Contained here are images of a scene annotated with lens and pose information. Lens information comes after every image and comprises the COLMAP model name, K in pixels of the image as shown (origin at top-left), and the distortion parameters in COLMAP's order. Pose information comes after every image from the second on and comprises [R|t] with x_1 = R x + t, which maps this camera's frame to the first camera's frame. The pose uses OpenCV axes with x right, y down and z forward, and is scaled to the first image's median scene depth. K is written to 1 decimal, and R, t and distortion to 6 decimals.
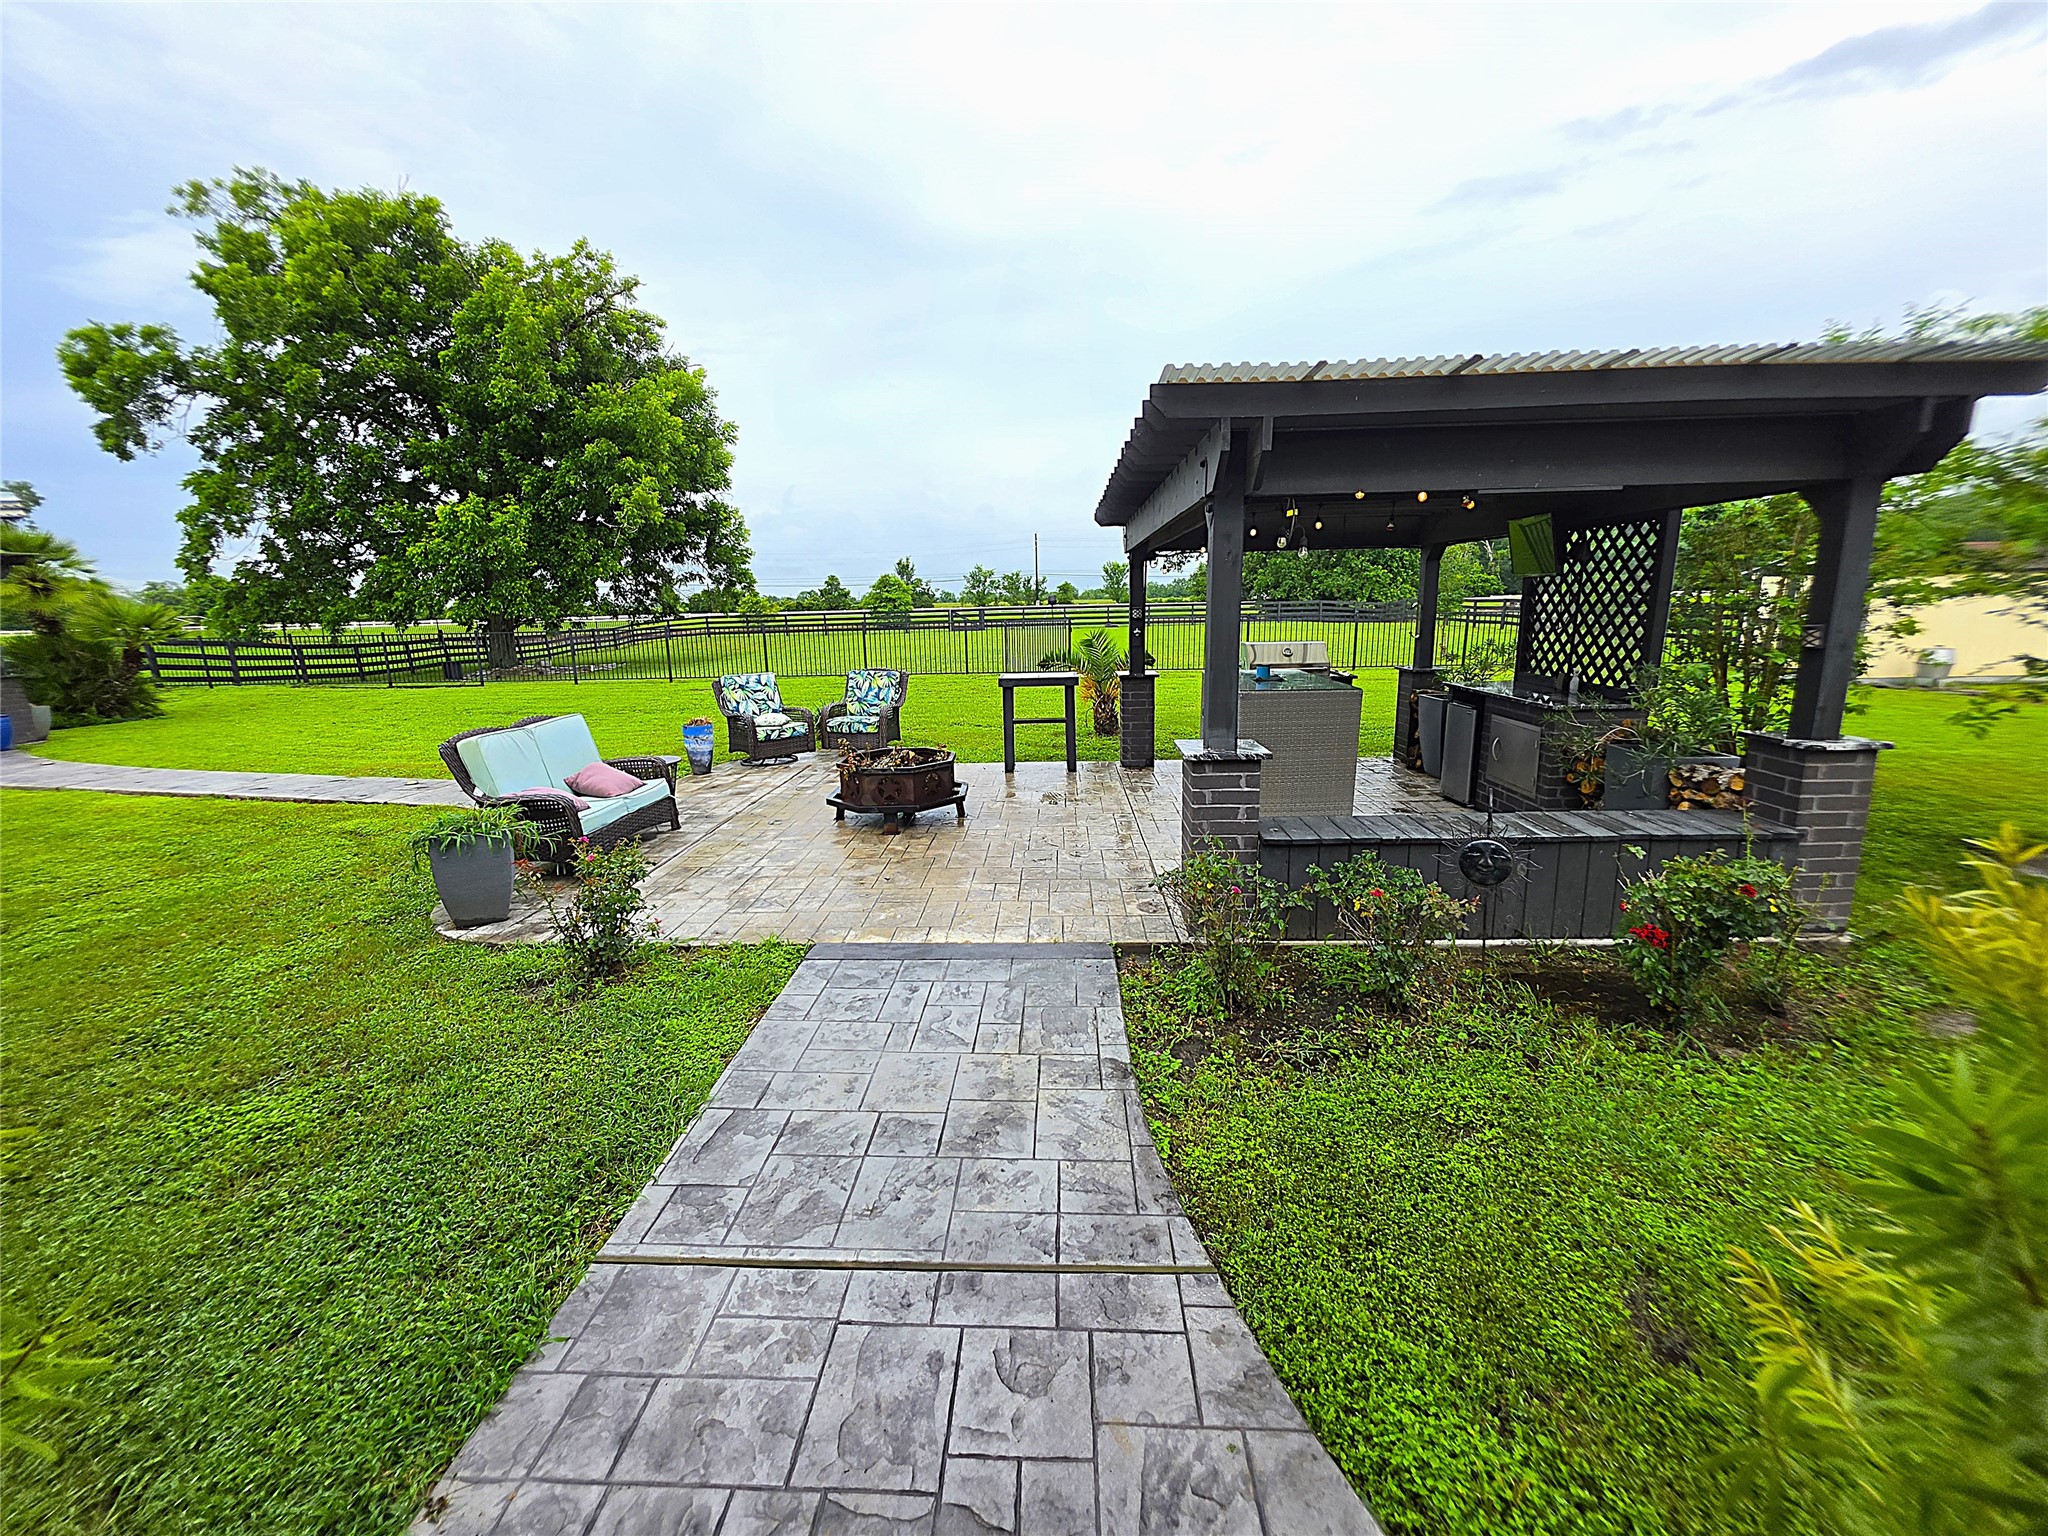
lens RADIAL K [[823.6, 0, 1015.9], [0, 823.6, 768.6], [0, 0, 1]] dist [-0.002530, -0.000026]
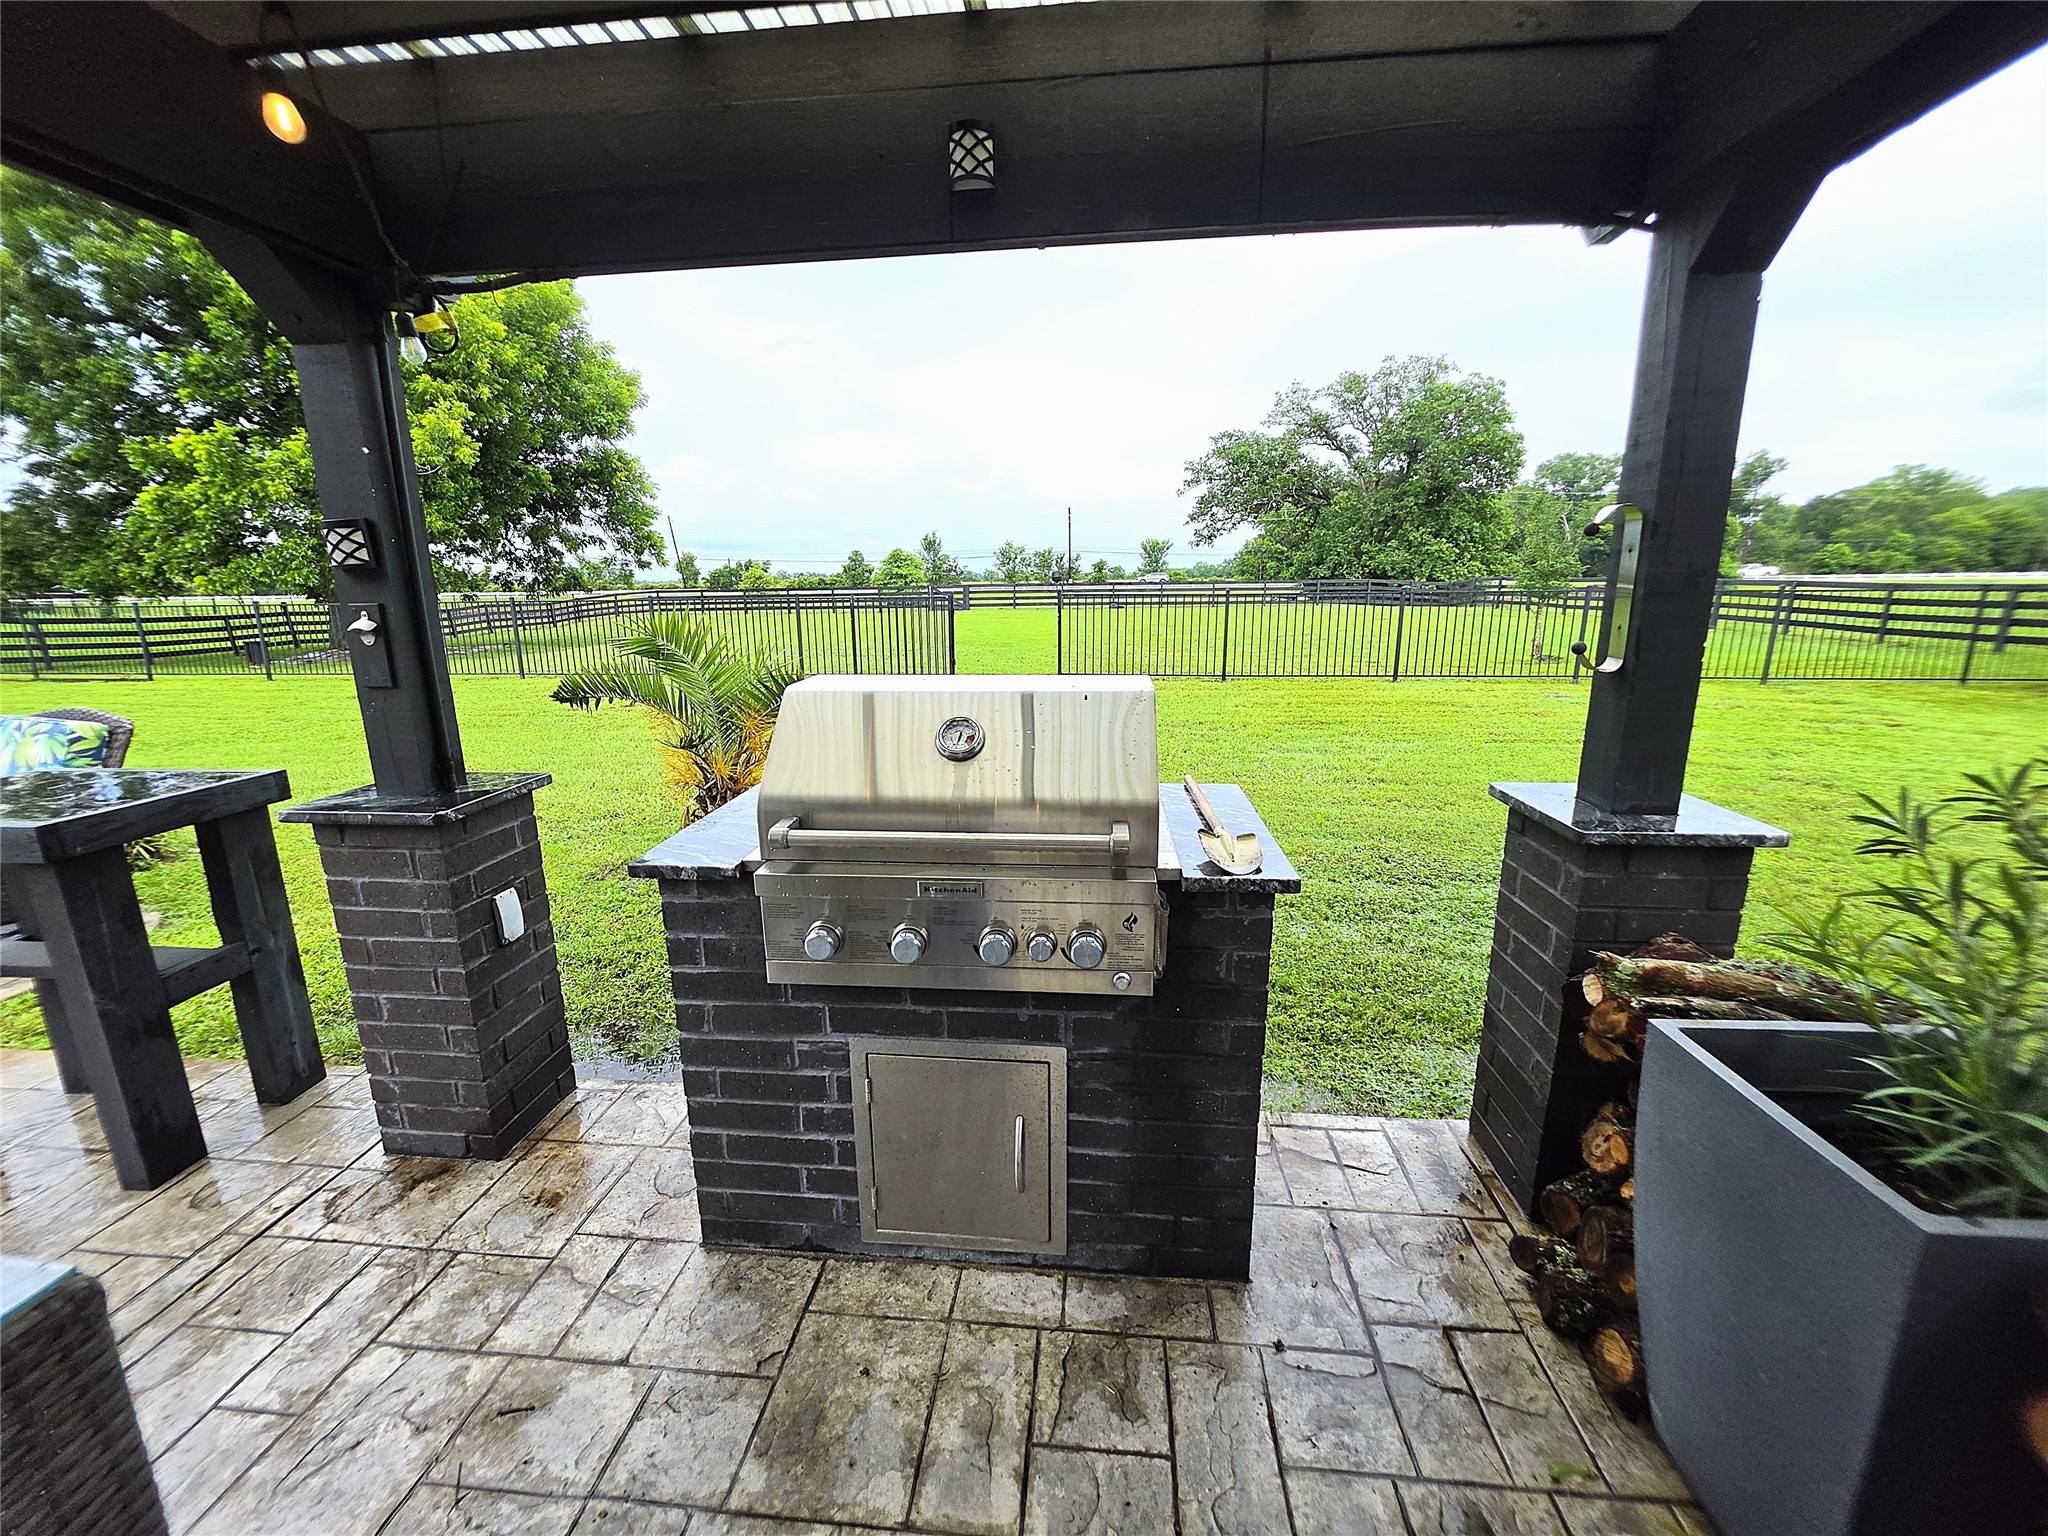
lens RADIAL K [[823.6, 0, 1015.9], [0, 823.6, 768.6], [0, 0, 1]] dist [-0.002530, -0.000026]
pose [[0.998162, 0.022467, -0.056276, 0.057830], [-0.021157, 0.999494, 0.023763, -0.022141], [0.056782, -0.022529, 0.998132, 0.129096]]
